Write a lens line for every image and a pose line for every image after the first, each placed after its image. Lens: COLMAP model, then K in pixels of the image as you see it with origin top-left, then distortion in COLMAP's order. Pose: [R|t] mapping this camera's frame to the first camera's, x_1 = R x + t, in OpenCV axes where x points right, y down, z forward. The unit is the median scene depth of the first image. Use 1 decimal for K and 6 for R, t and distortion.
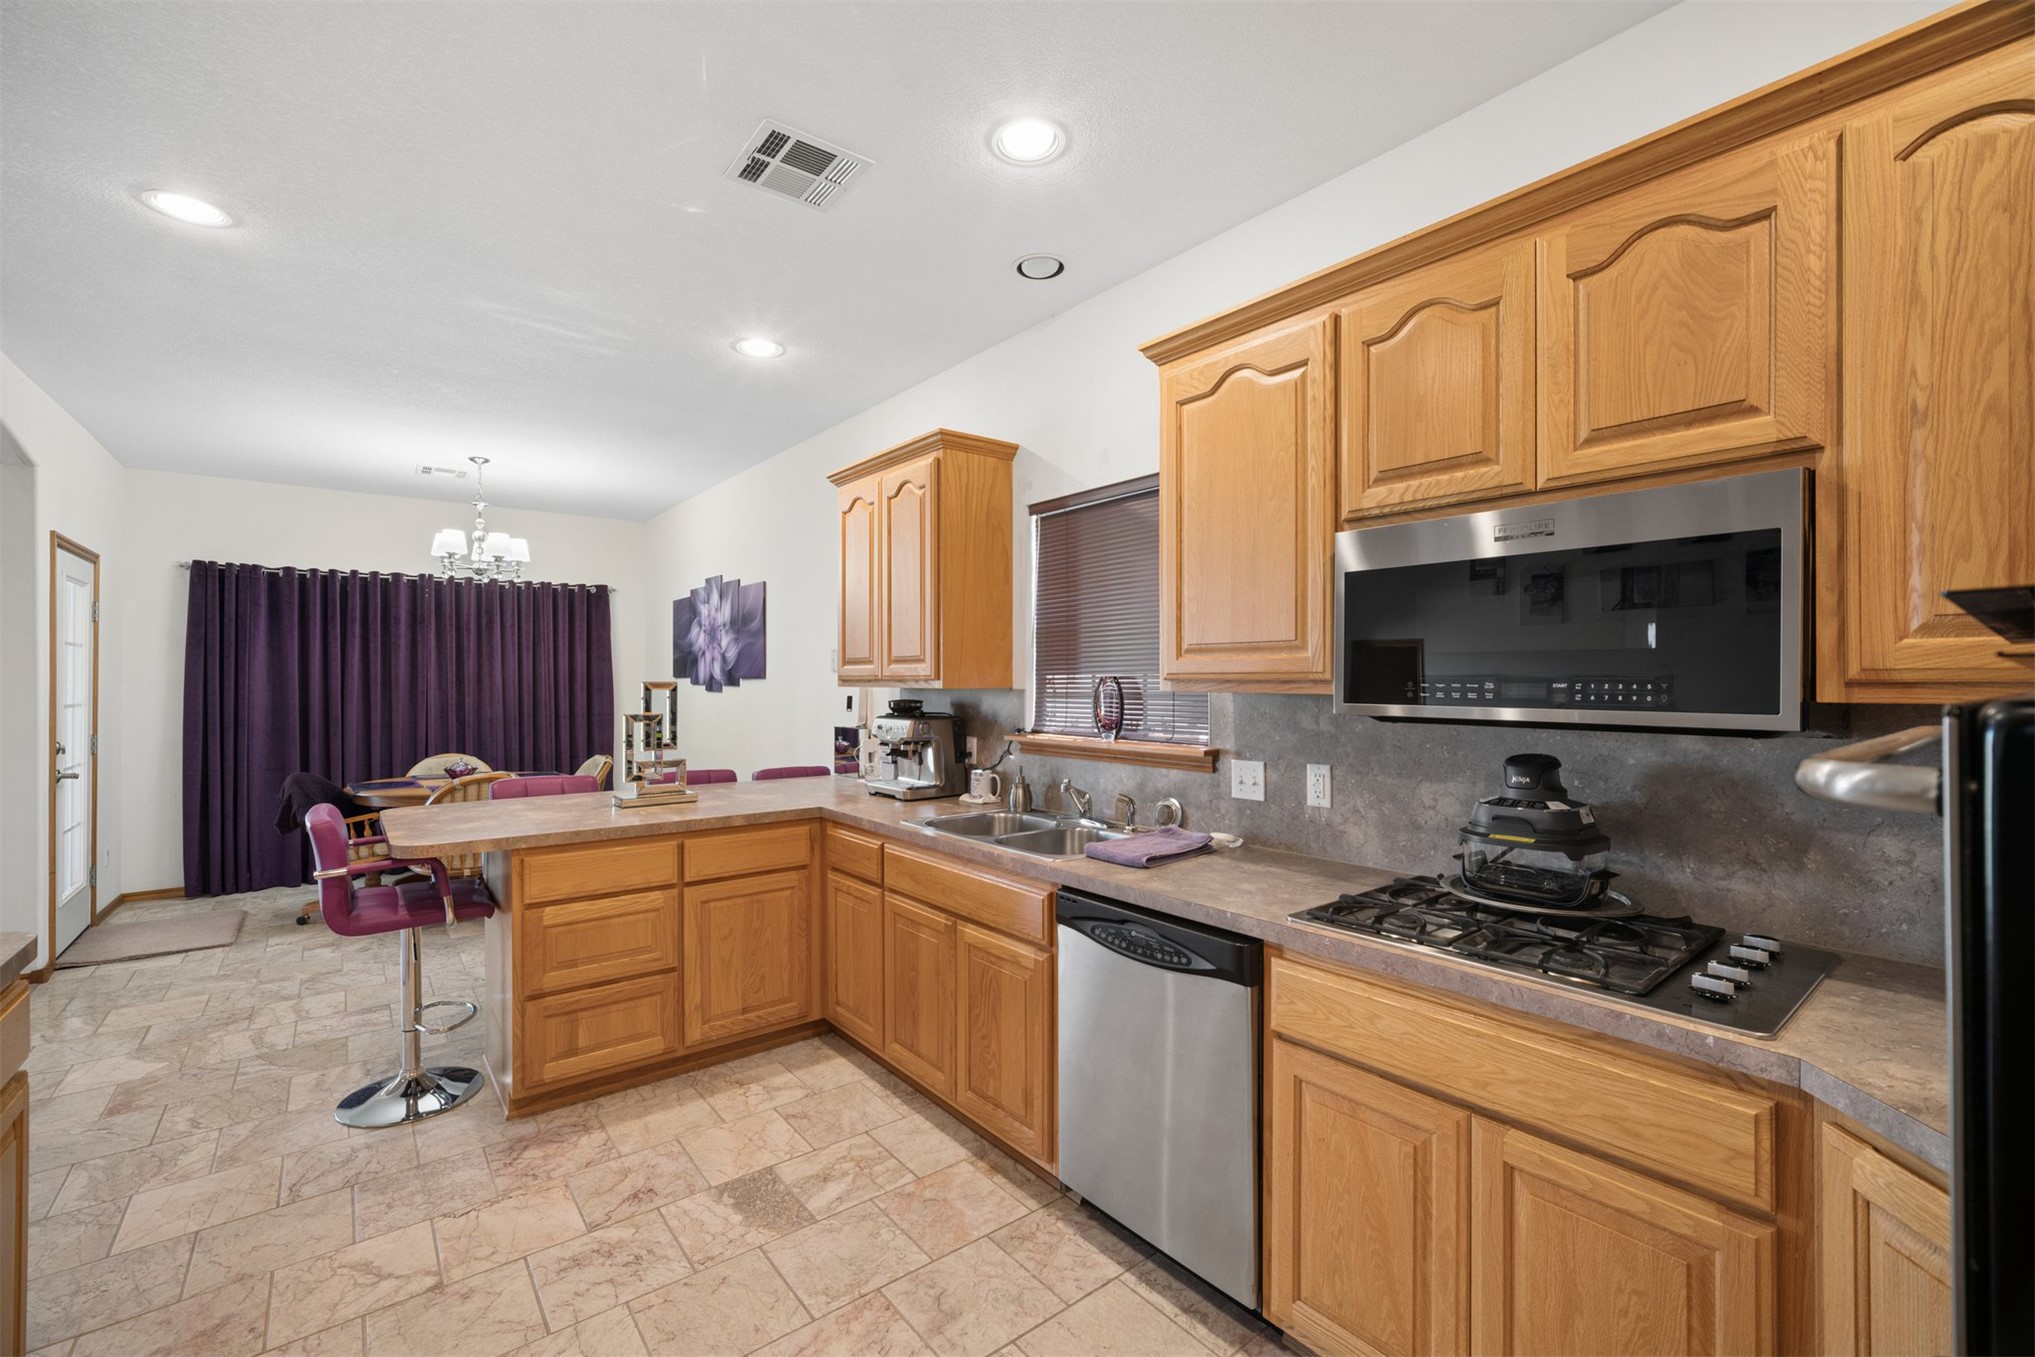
lens RADIAL K [[847.4, 0, 1003.7], [0, 847.4, 669.4], [0, 0, 1]] dist [-0.022313, 0.010467]
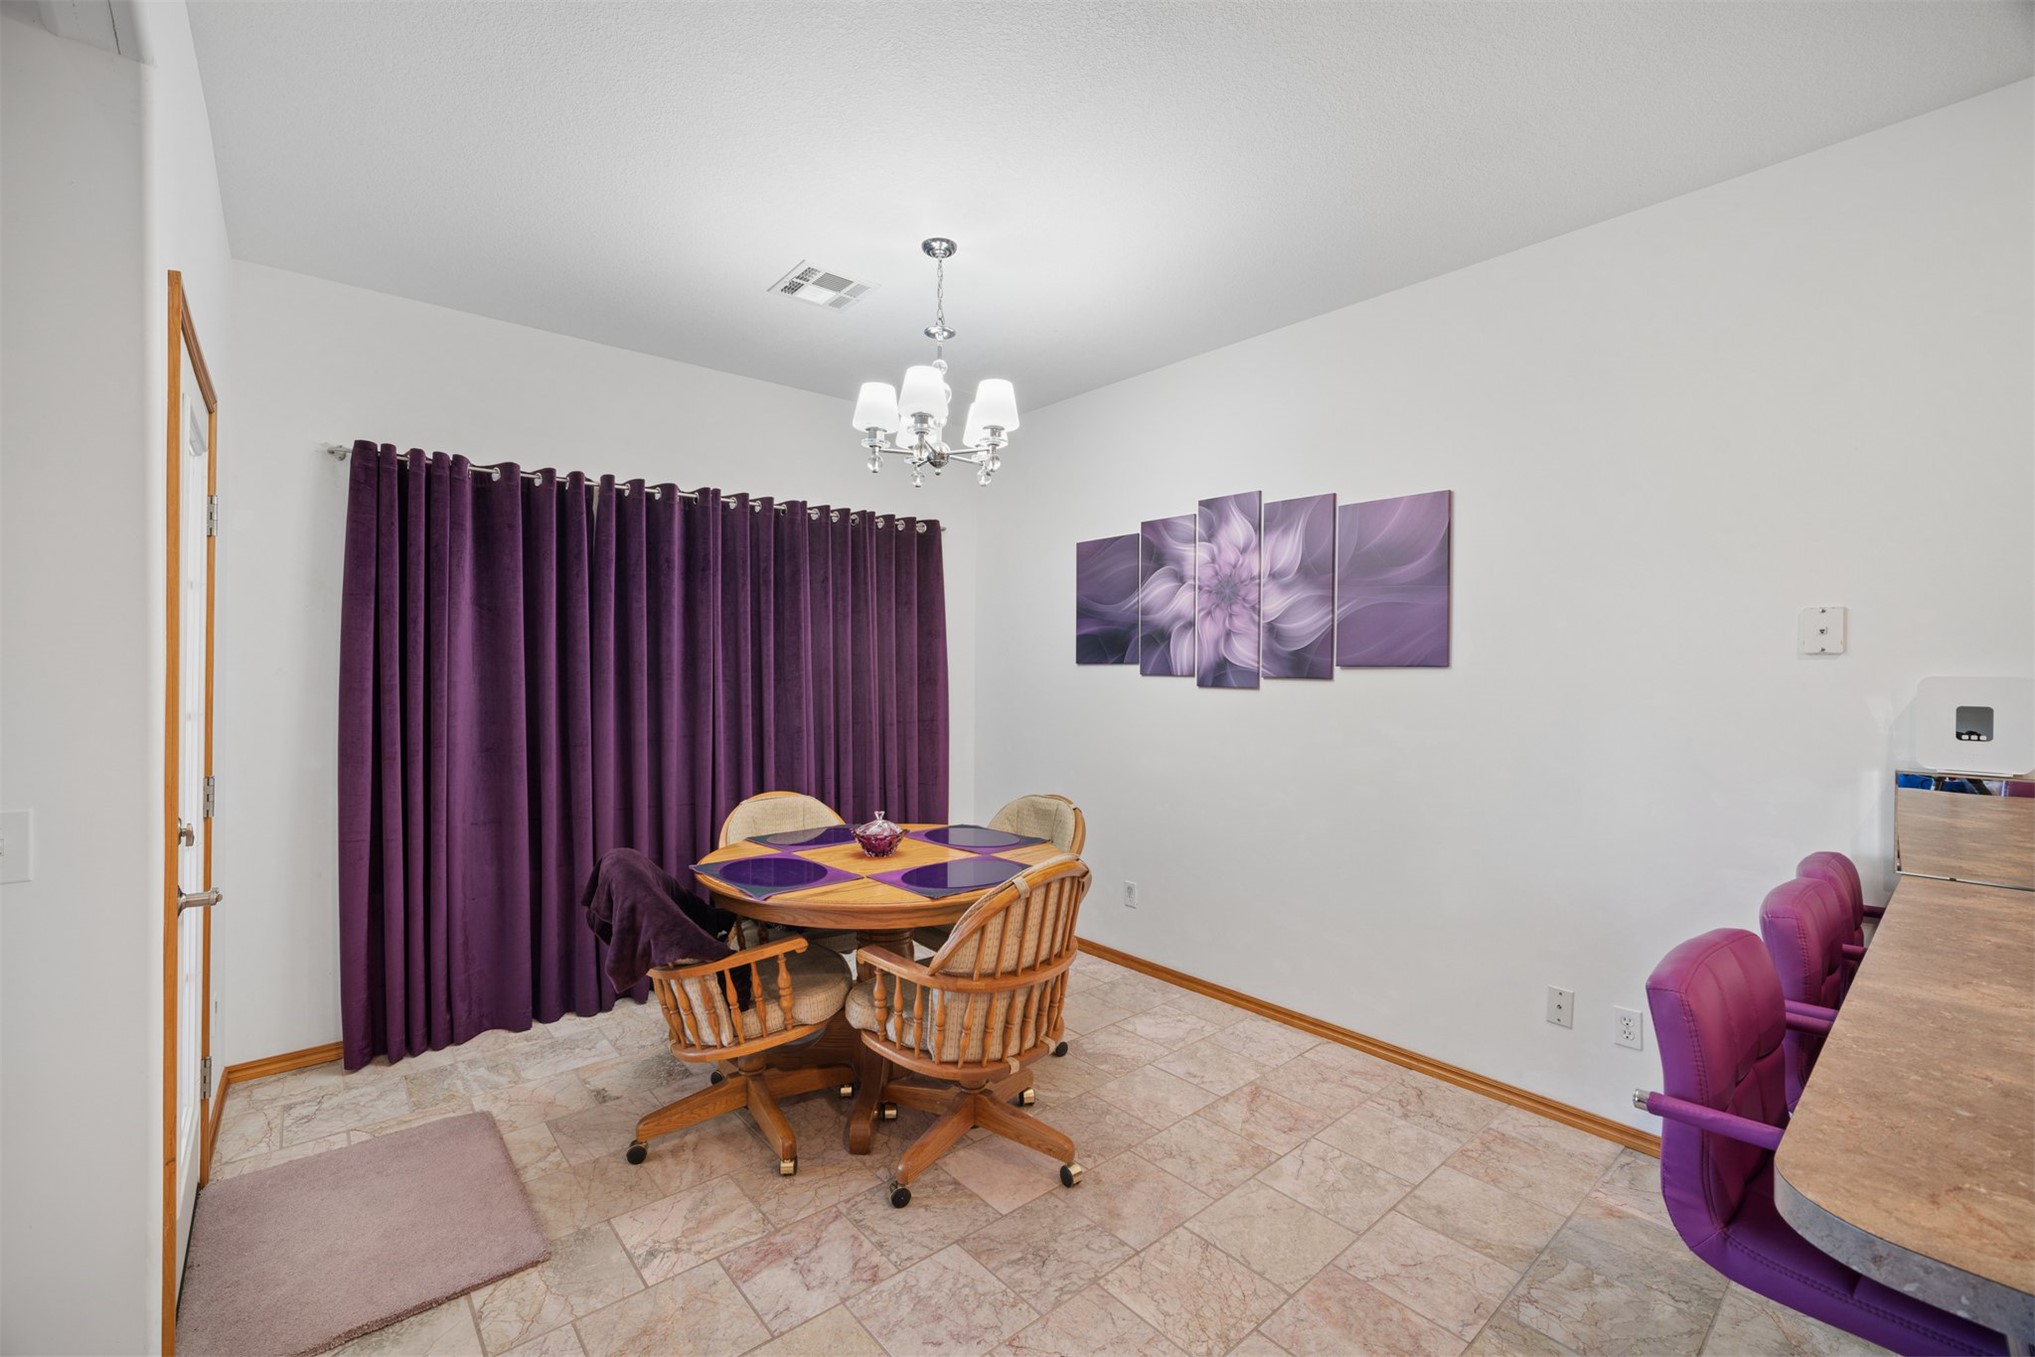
lens RADIAL K [[847.4, 0, 1003.7], [0, 847.4, 669.4], [0, 0, 1]] dist [-0.022313, 0.010467]
pose [[0.999499, 0.005896, 0.031082, -1.244362], [-0.006338, 0.999880, 0.014119, 0.013355], [-0.030995, -0.014308, 0.999417, 0.978334]]
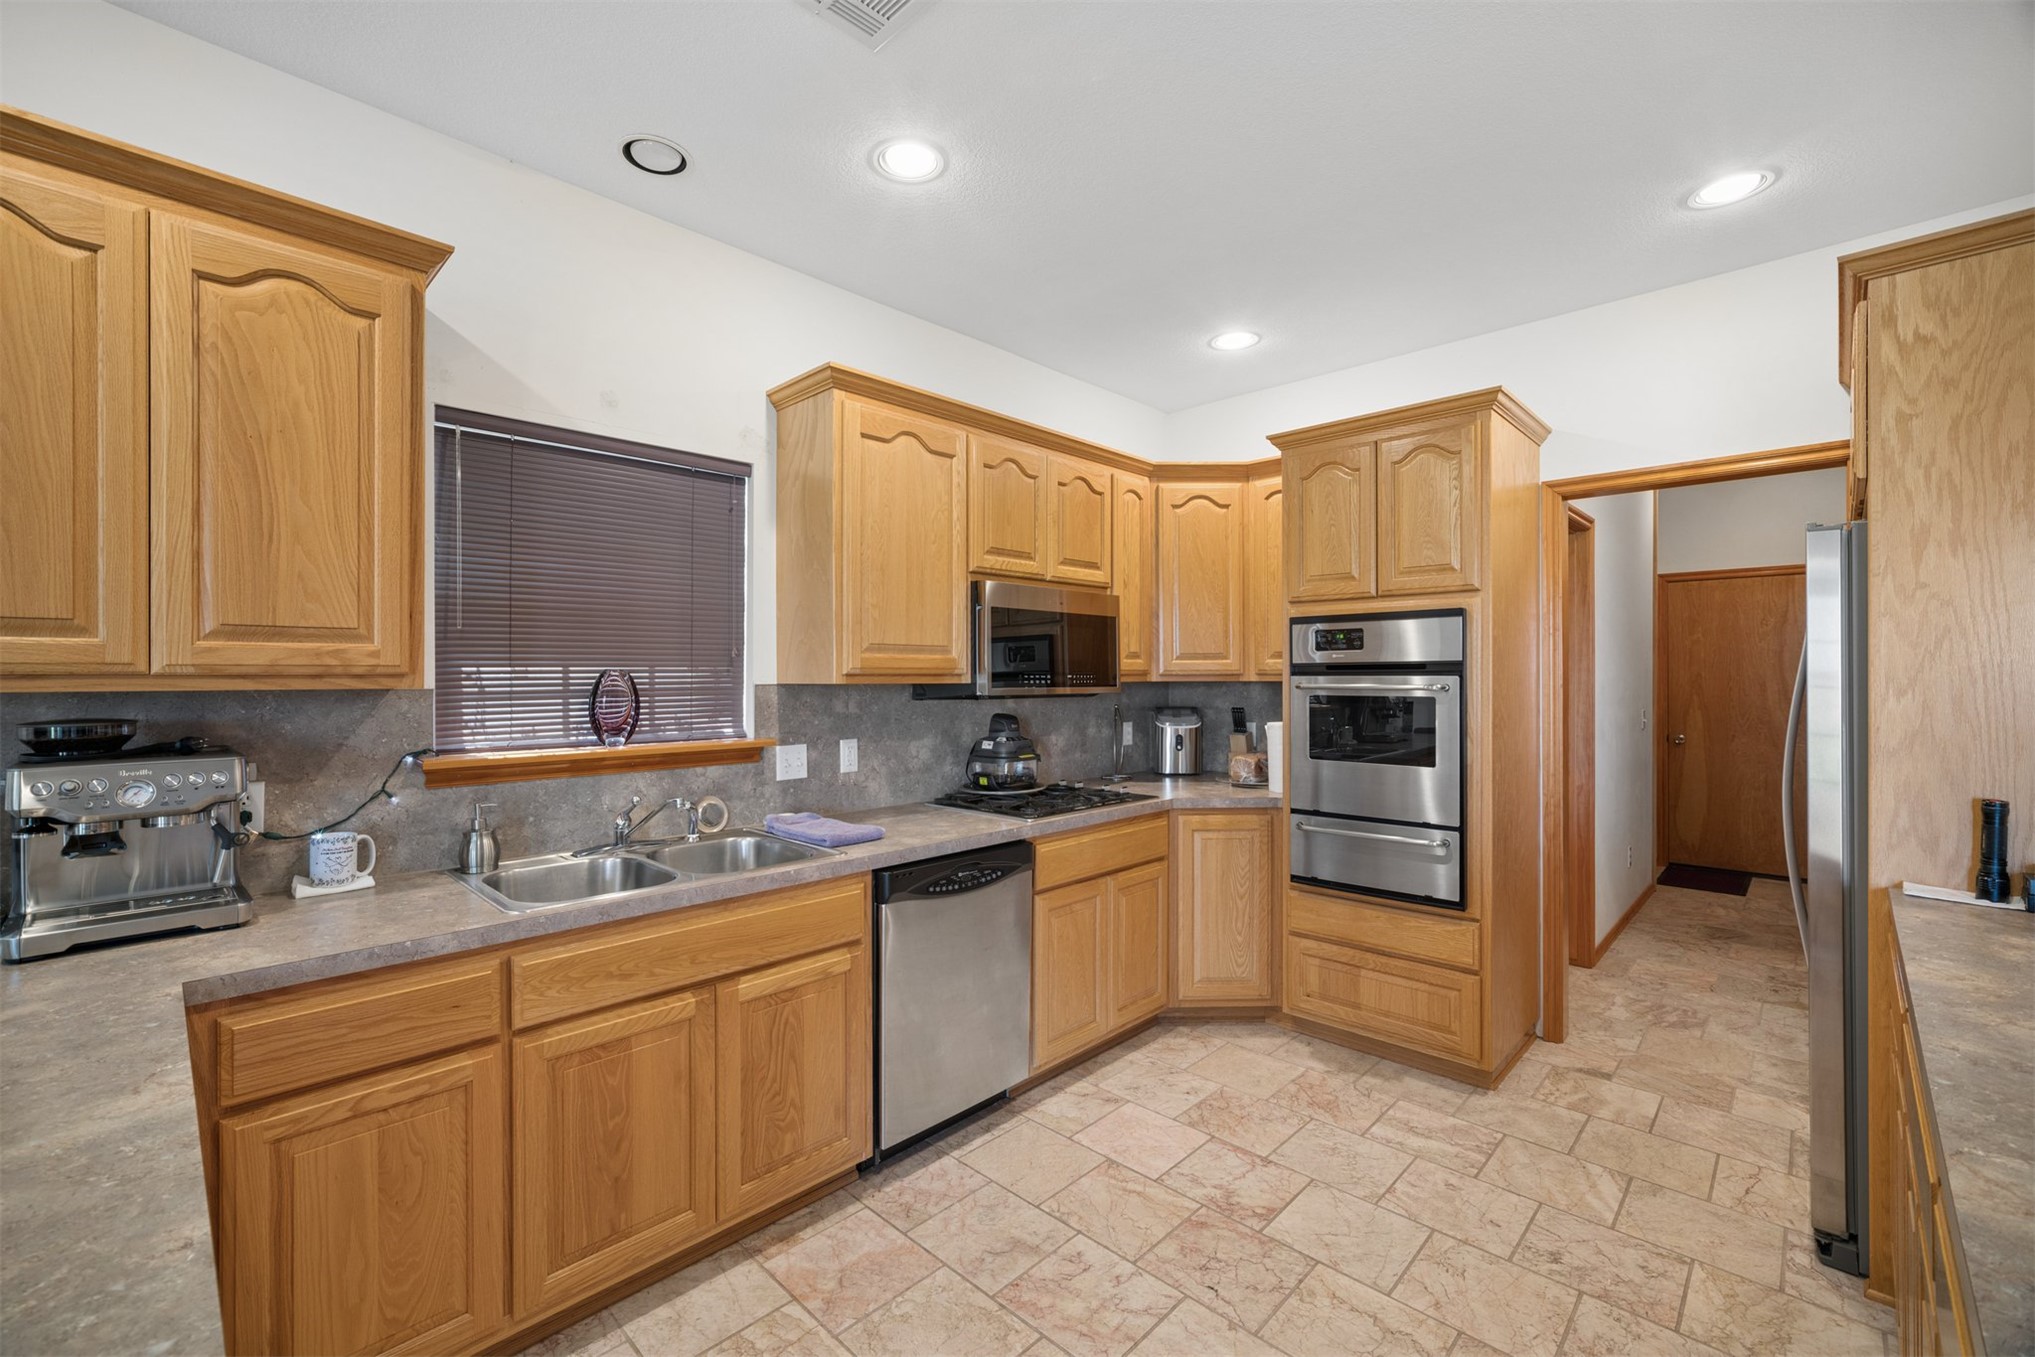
lens RADIAL K [[847.4, 0, 1003.7], [0, 847.4, 669.4], [0, 0, 1]] dist [-0.022313, 0.010467]
pose [[-0.126041, 0.005689, 0.992009, -0.872849], [-0.011363, 0.999910, -0.007179, 0.011539], [-0.991960, -0.012177, -0.125965, 0.867516]]
